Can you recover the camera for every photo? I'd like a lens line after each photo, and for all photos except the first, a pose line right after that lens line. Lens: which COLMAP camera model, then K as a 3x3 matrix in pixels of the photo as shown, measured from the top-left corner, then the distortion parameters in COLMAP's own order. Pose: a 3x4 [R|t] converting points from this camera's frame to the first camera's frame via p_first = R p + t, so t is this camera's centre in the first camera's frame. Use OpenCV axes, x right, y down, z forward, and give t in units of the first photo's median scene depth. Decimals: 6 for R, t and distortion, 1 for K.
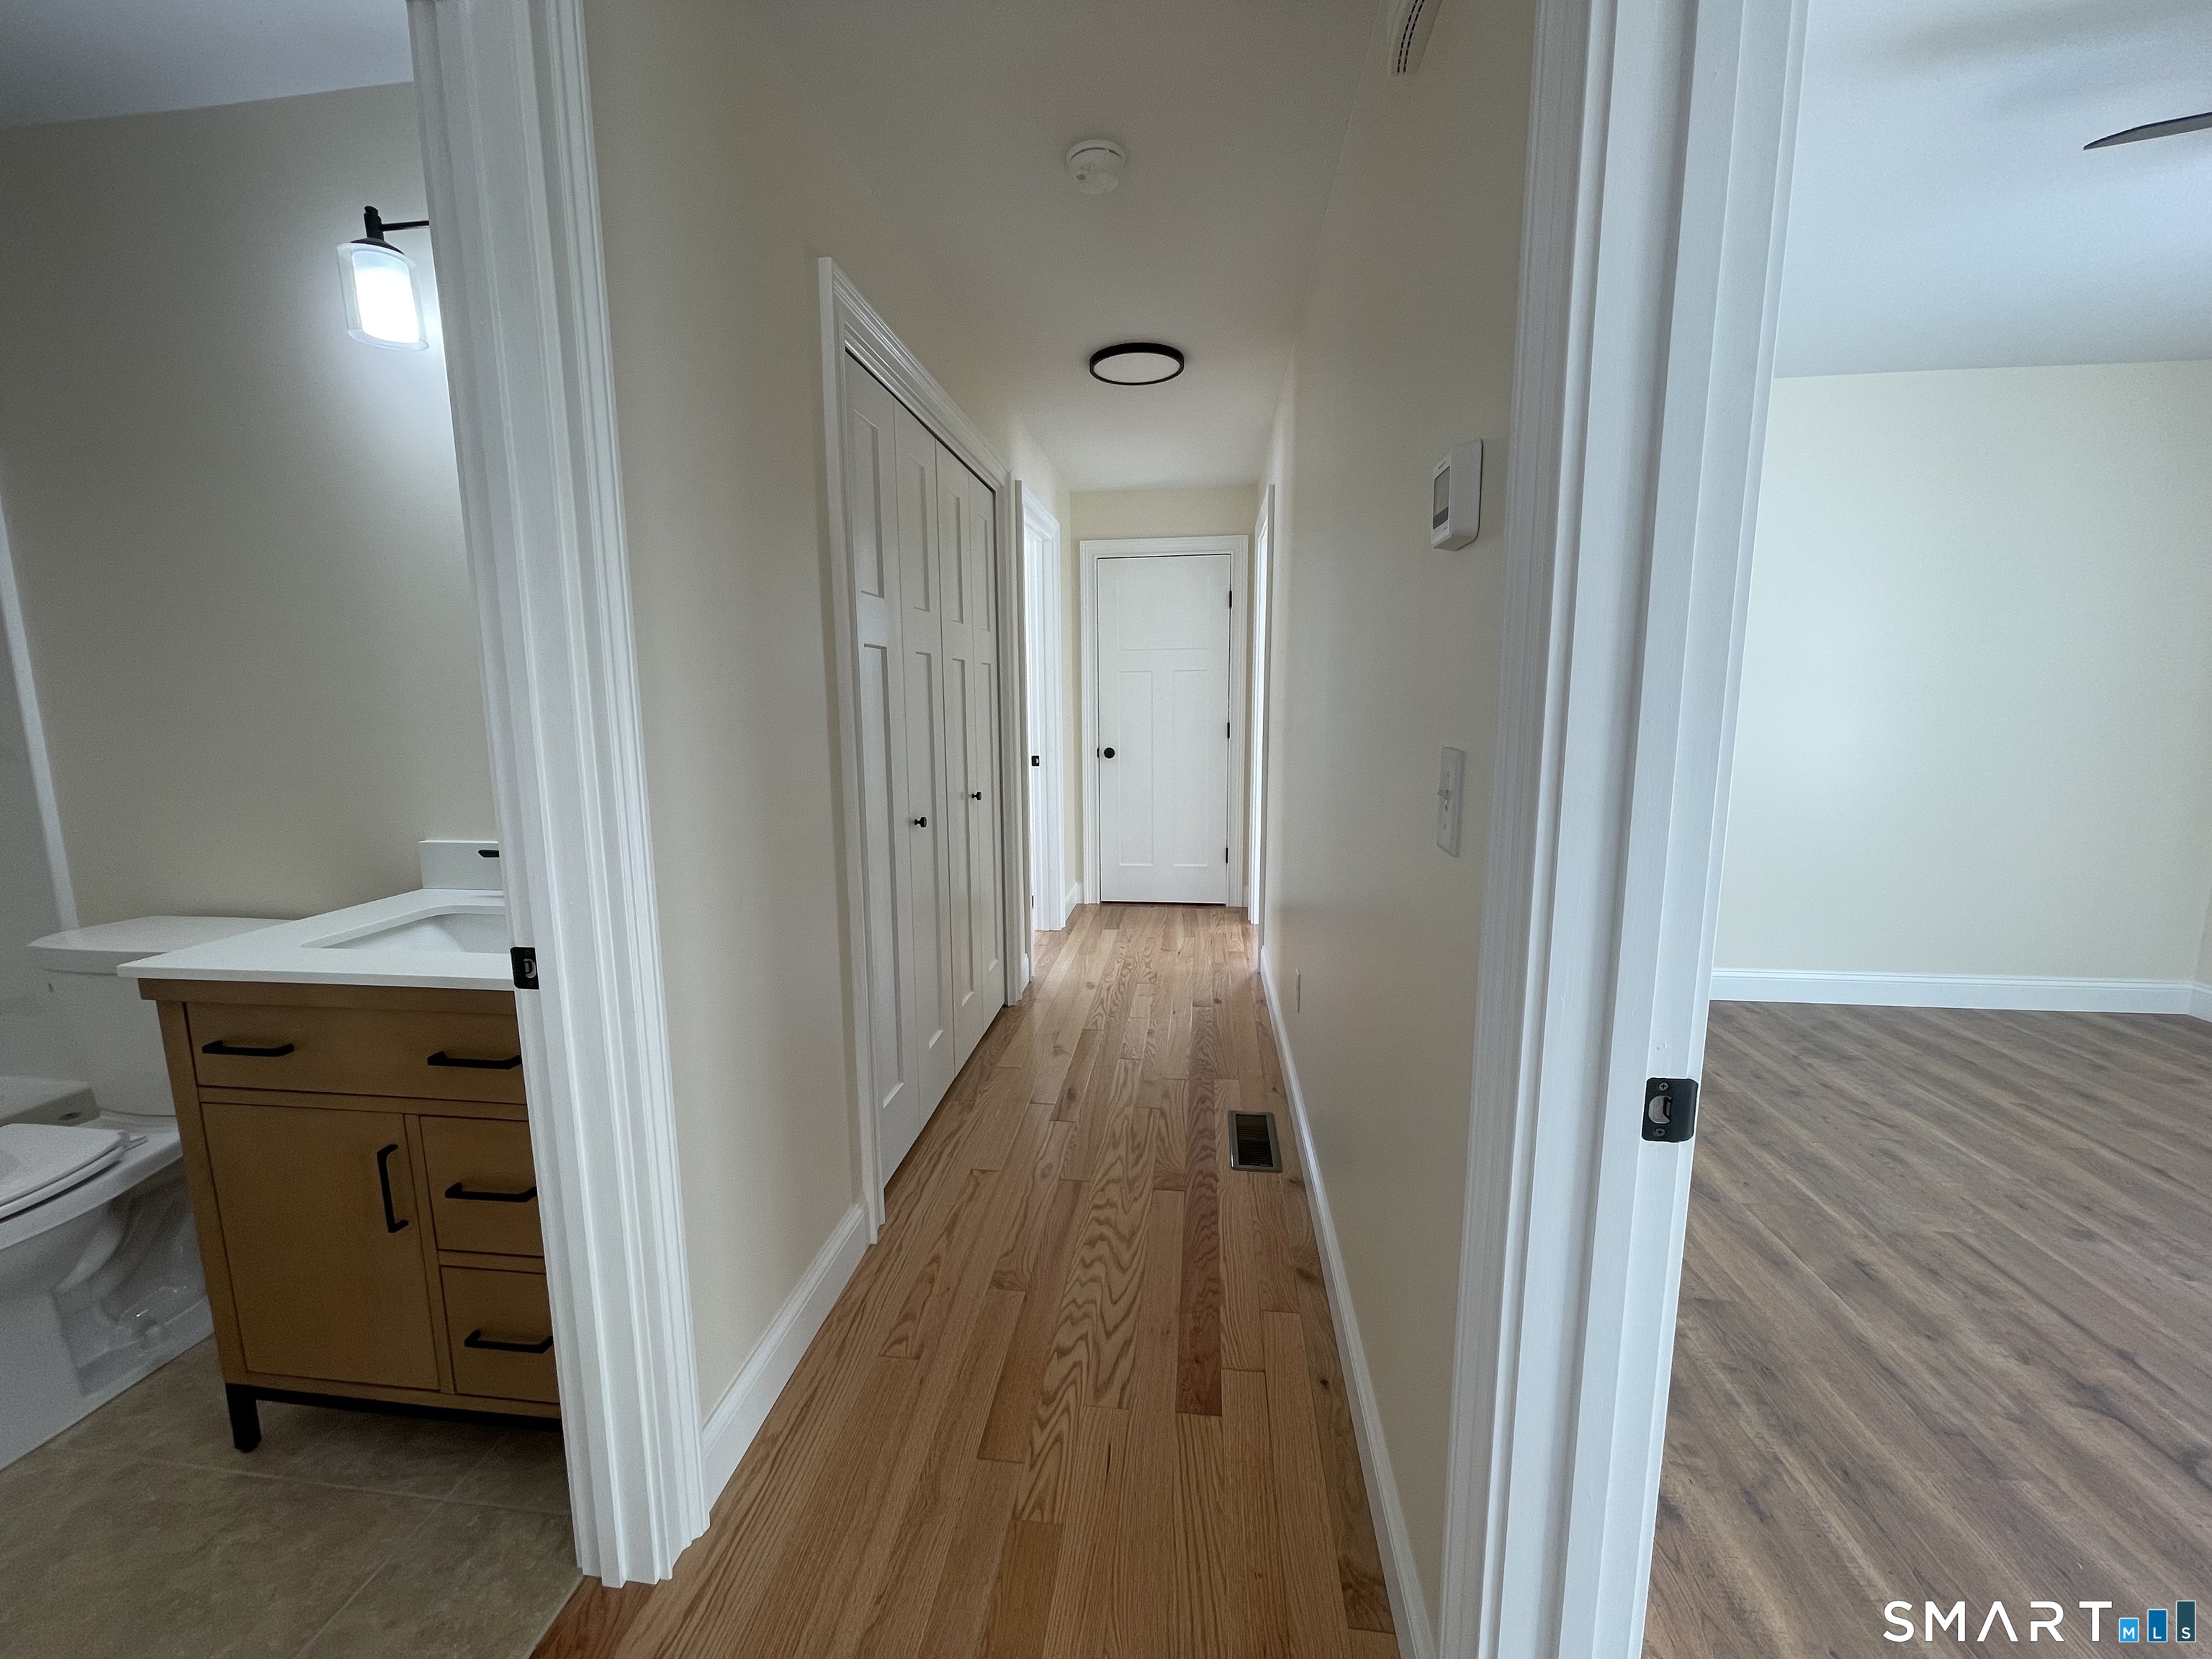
lens RADIAL K [[887.5, 0, 1084.1], [0, 887.5, 848.5], [0, 0, 1]] dist [0.007942, -0.002945]
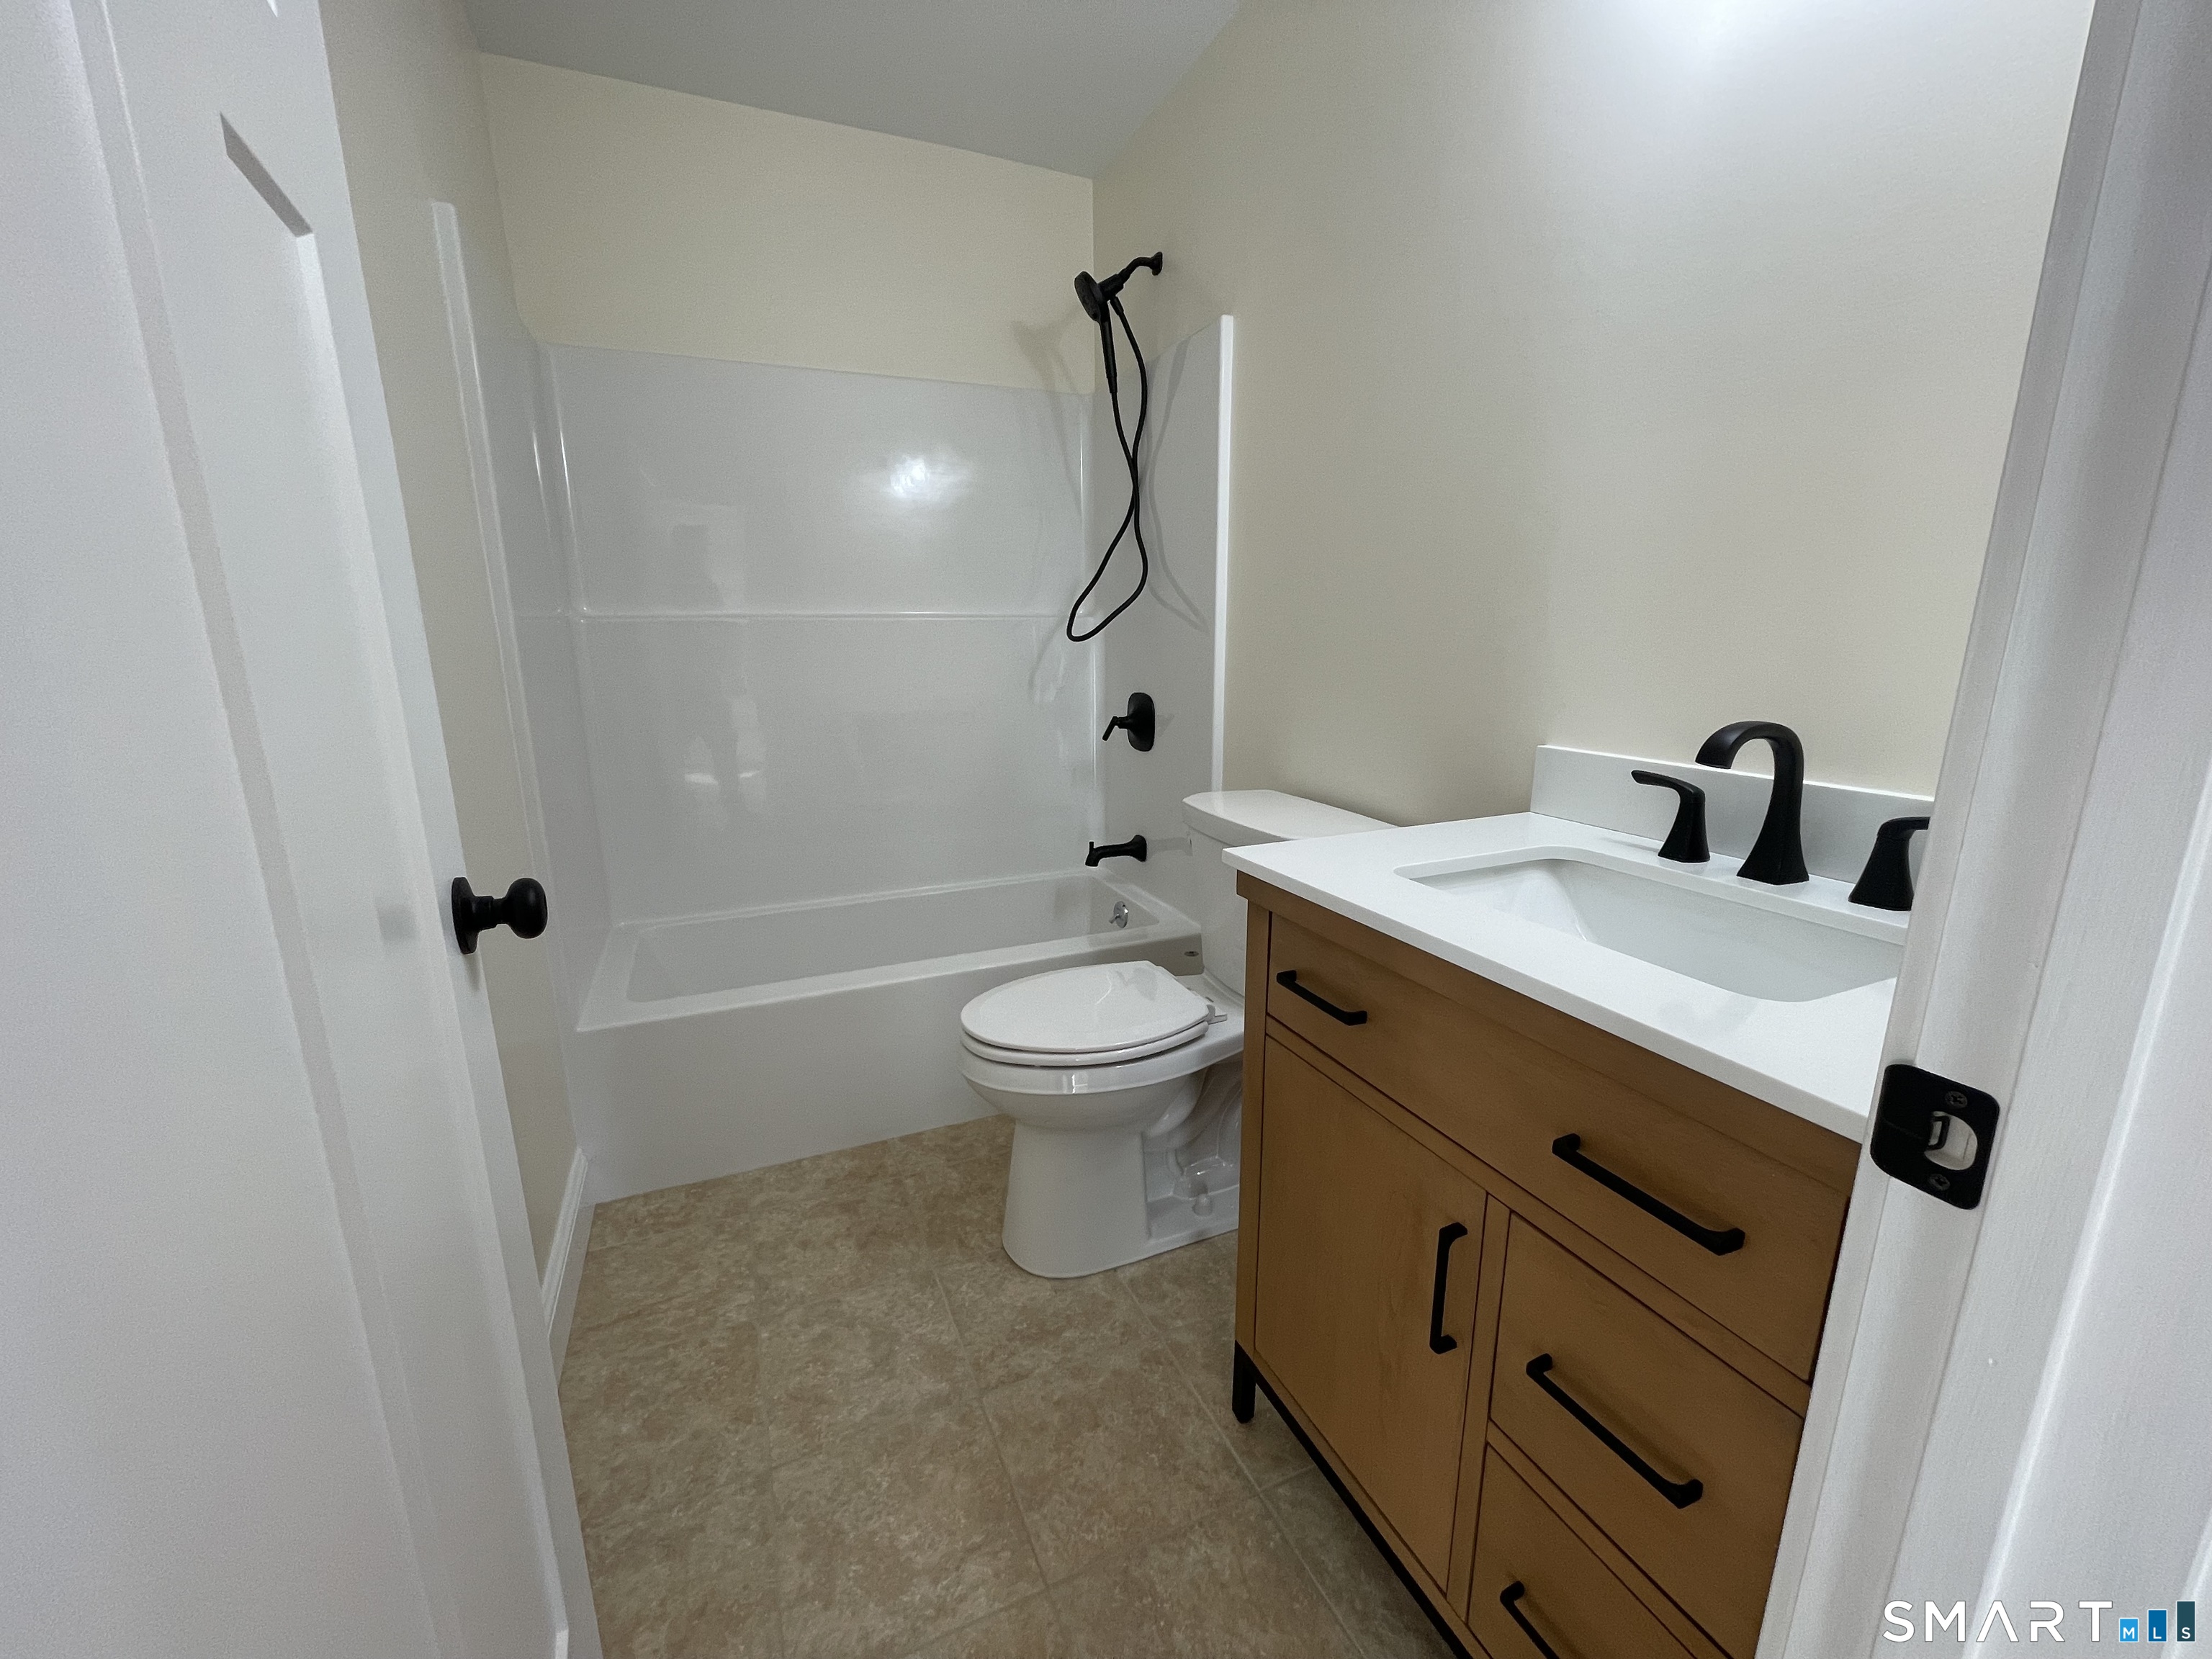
lens RADIAL K [[887.5, 0, 1105.9], [0, 887.5, 821.4], [0, 0, 1]] dist [0.007942, -0.002945]
pose [[0.526105, 0.181900, -0.830738, -0.394076], [-0.138895, 0.982119, 0.127084, 0.011240], [0.839001, 0.048526, 0.541962, 0.394463]]
